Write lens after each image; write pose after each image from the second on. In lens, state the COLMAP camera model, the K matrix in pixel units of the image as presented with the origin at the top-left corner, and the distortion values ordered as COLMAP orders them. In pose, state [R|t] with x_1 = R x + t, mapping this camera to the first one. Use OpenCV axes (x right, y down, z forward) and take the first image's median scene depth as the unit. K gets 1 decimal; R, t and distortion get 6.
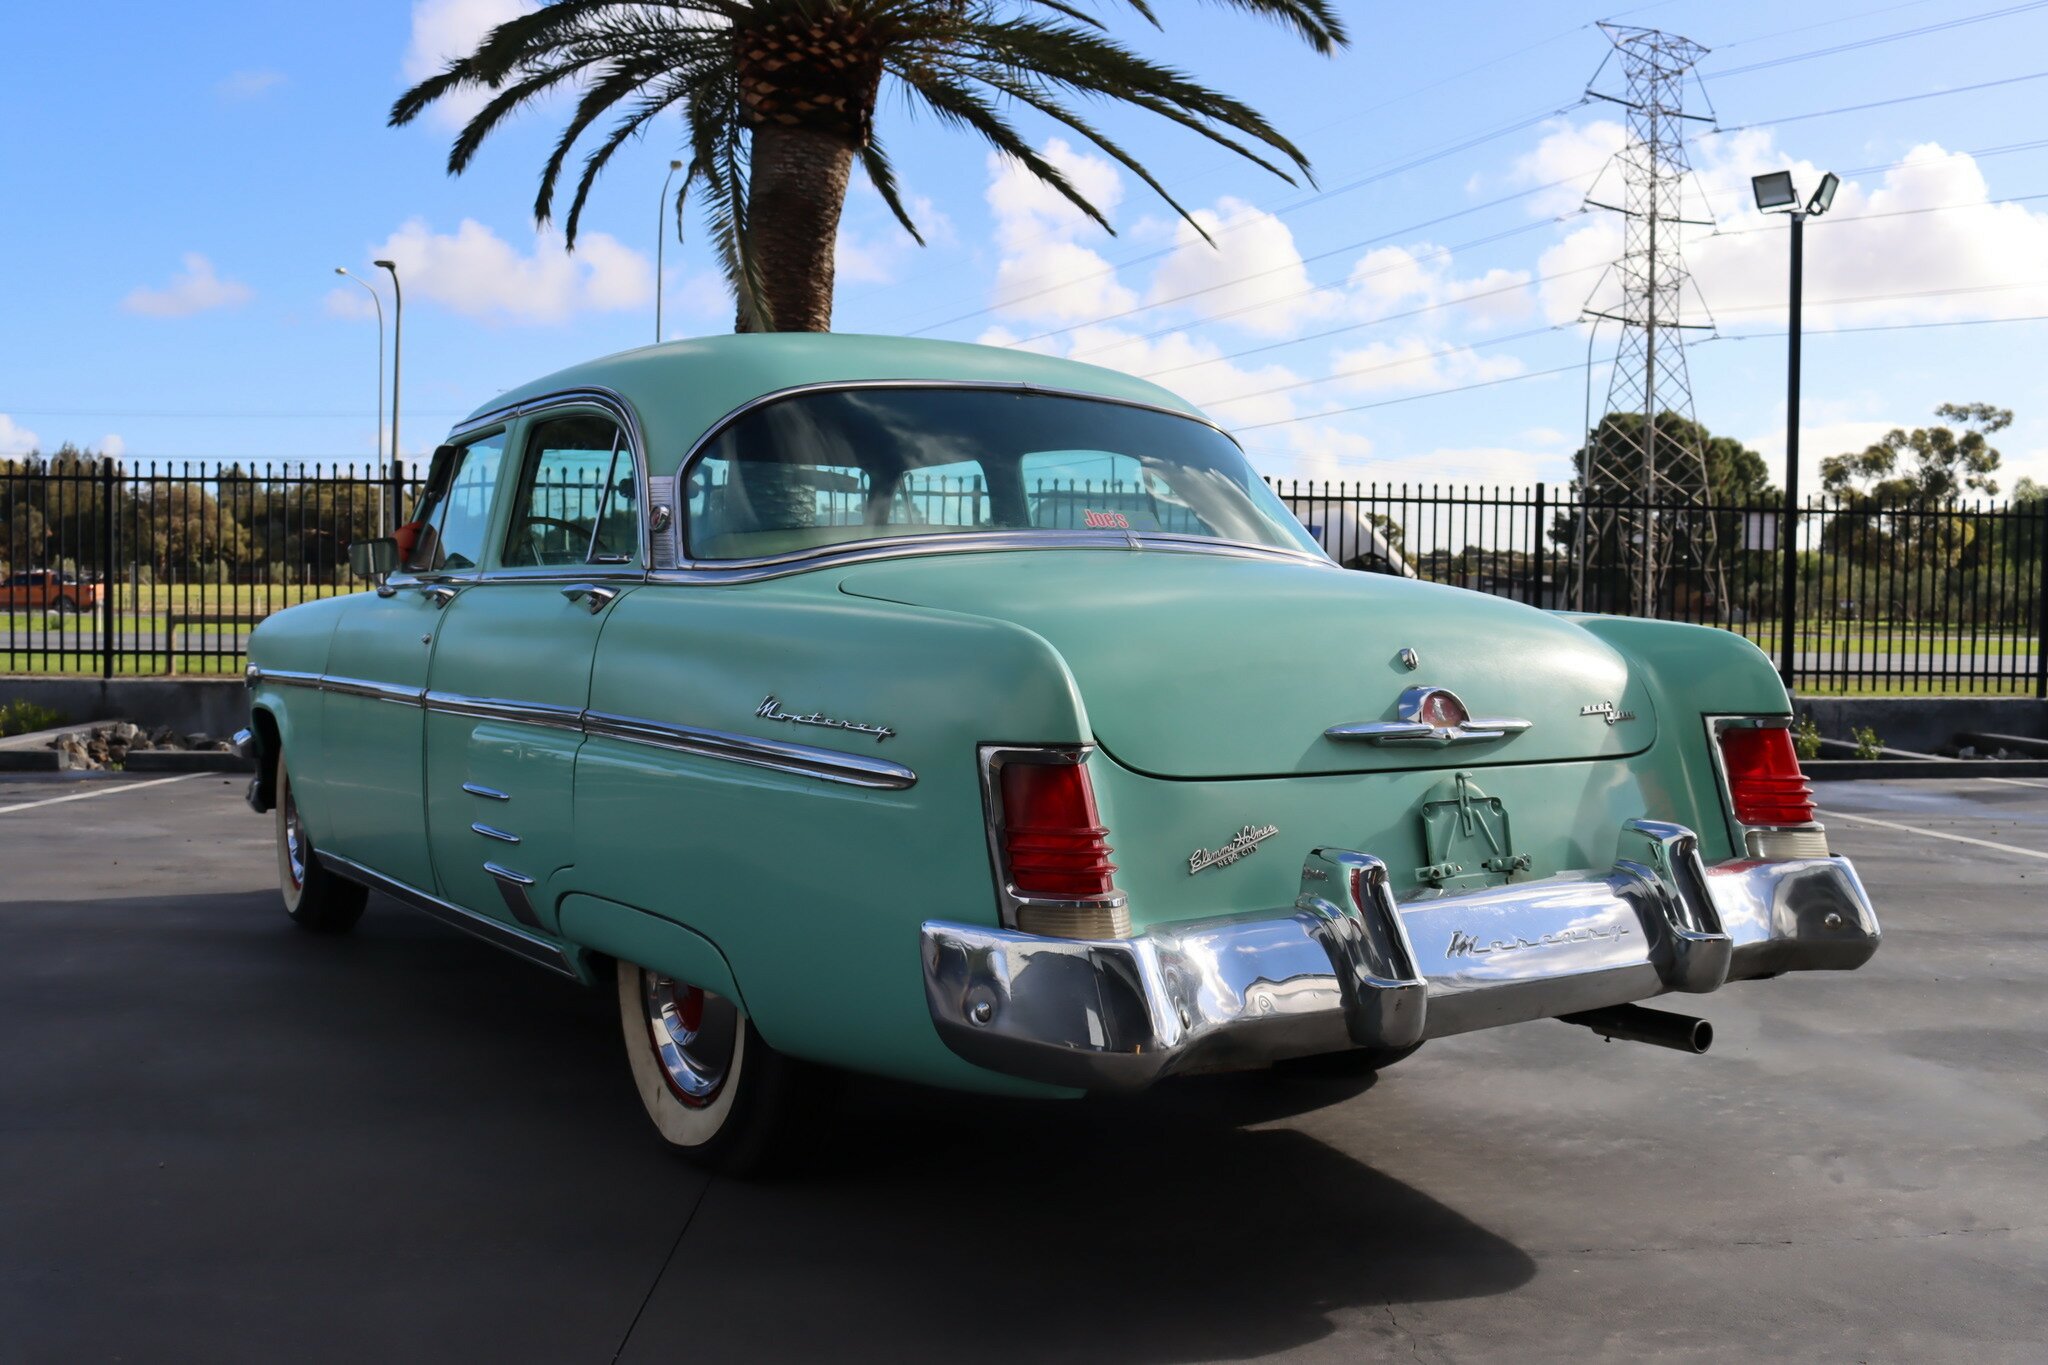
lens RADIAL K [[1887.7, 0, 1016.4], [0, 1887.7, 673.8], [0, 0, 1]] dist [-0.140017, 0.127100]
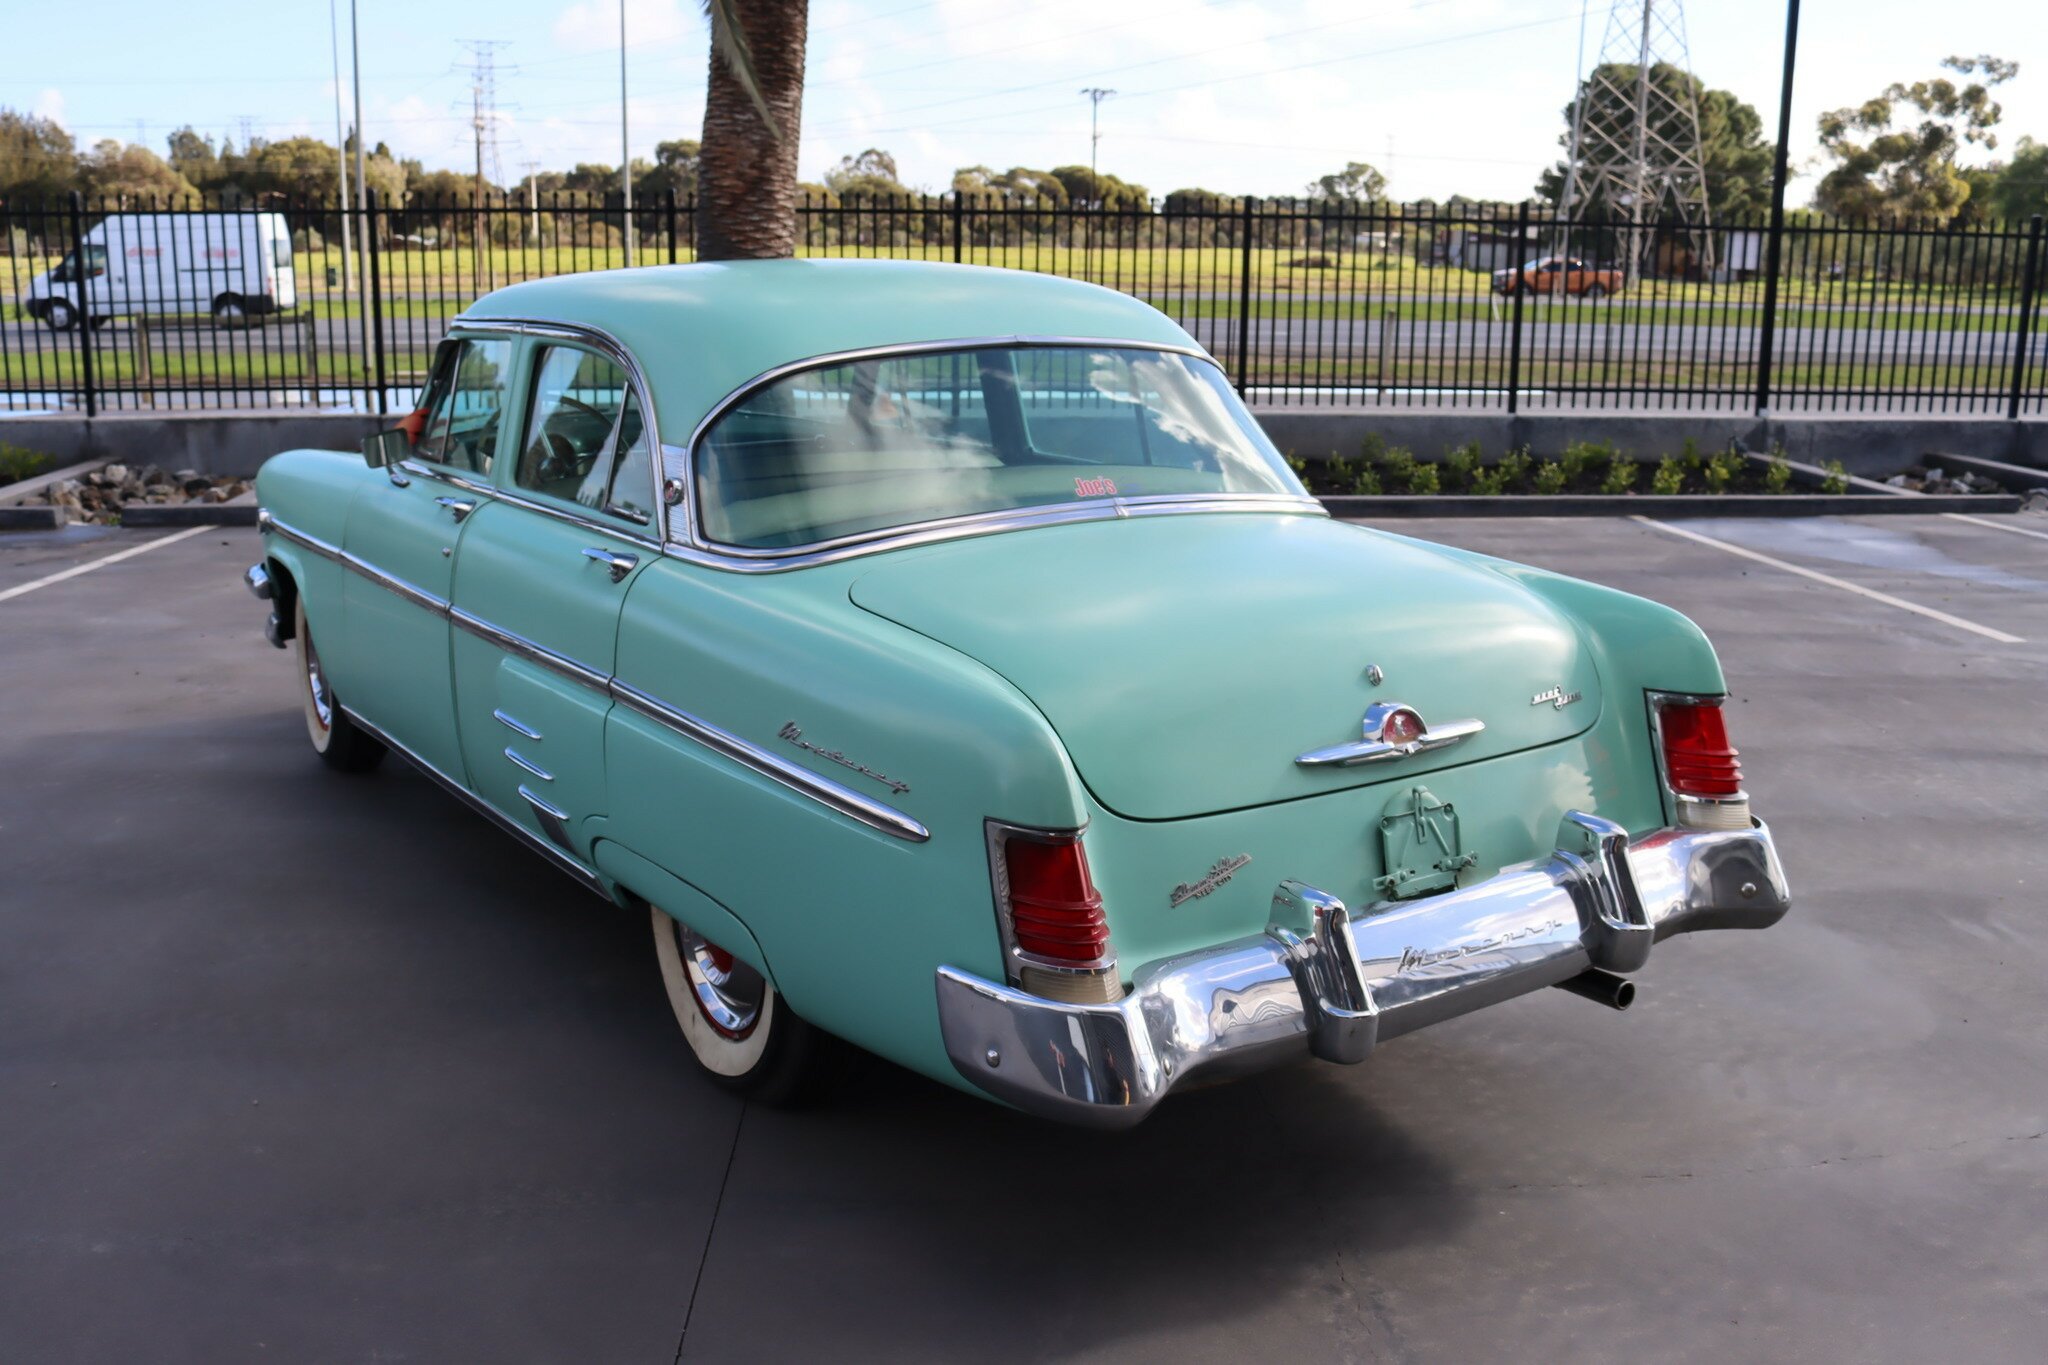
lens RADIAL K [[1887.7, 0, 1016.4], [0, 1887.7, 673.8], [0, 0, 1]] dist [-0.140017, 0.127100]
pose [[0.999911, -0.007949, 0.010756, -0.003721], [0.005831, 0.982862, 0.184252, -0.072657], [-0.012036, -0.184172, 0.982820, -0.025027]]
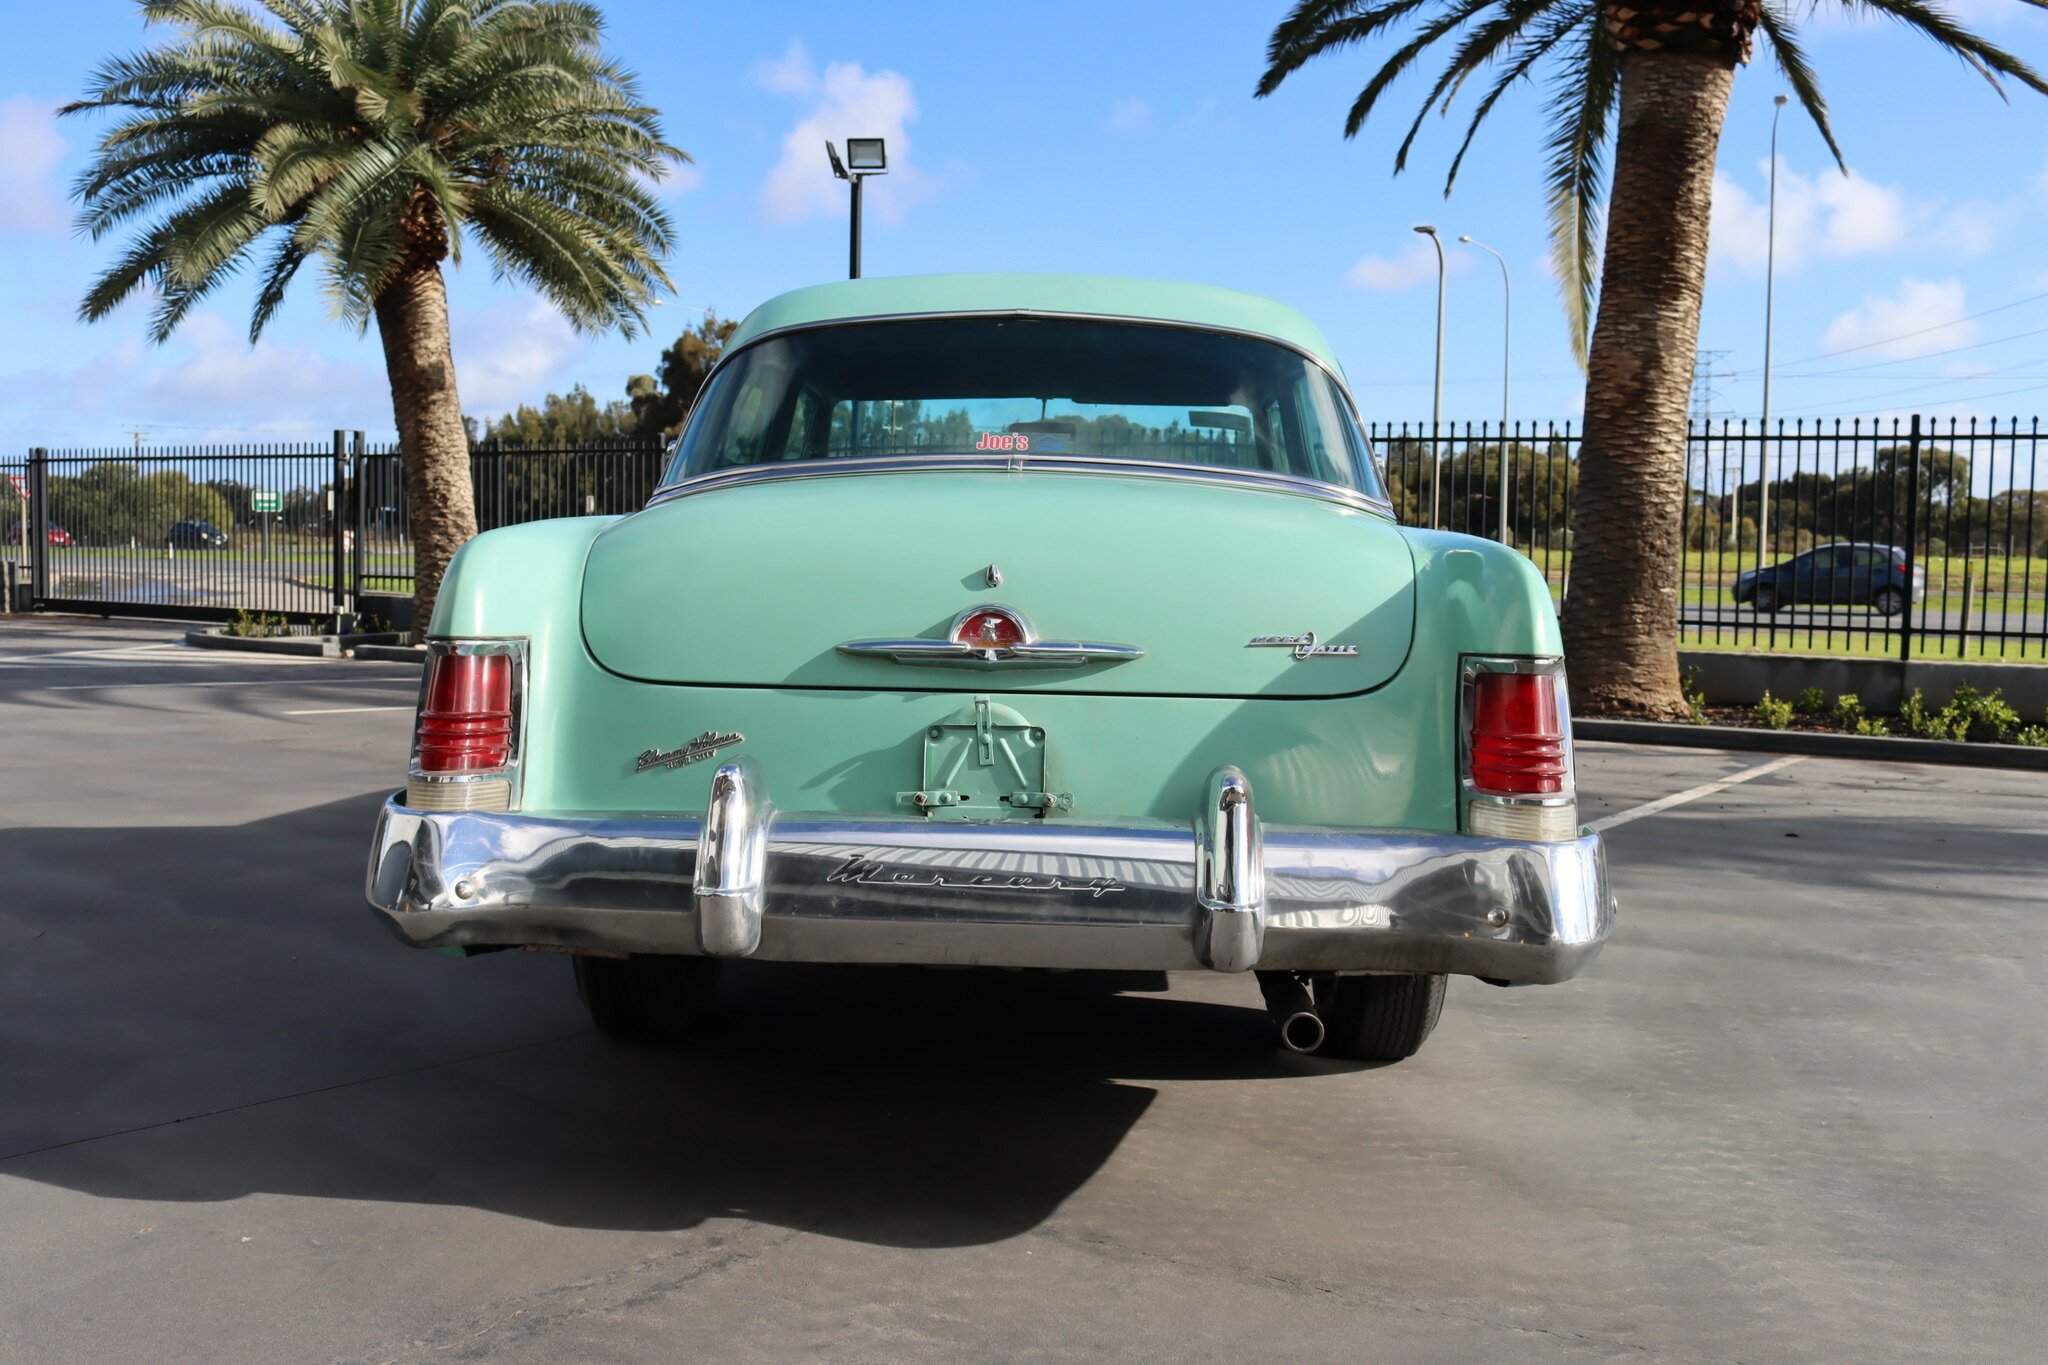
lens RADIAL K [[1900.4, 0, 1014.3], [0, 1900.4, 676.7], [0, 0, 1]] dist [-0.142502, 0.135086]
pose [[0.814055, 0.039891, -0.579417, 0.264127], [-0.028646, 0.999182, 0.028544, 0.005156], [0.580081, -0.006638, 0.814532, 0.081098]]
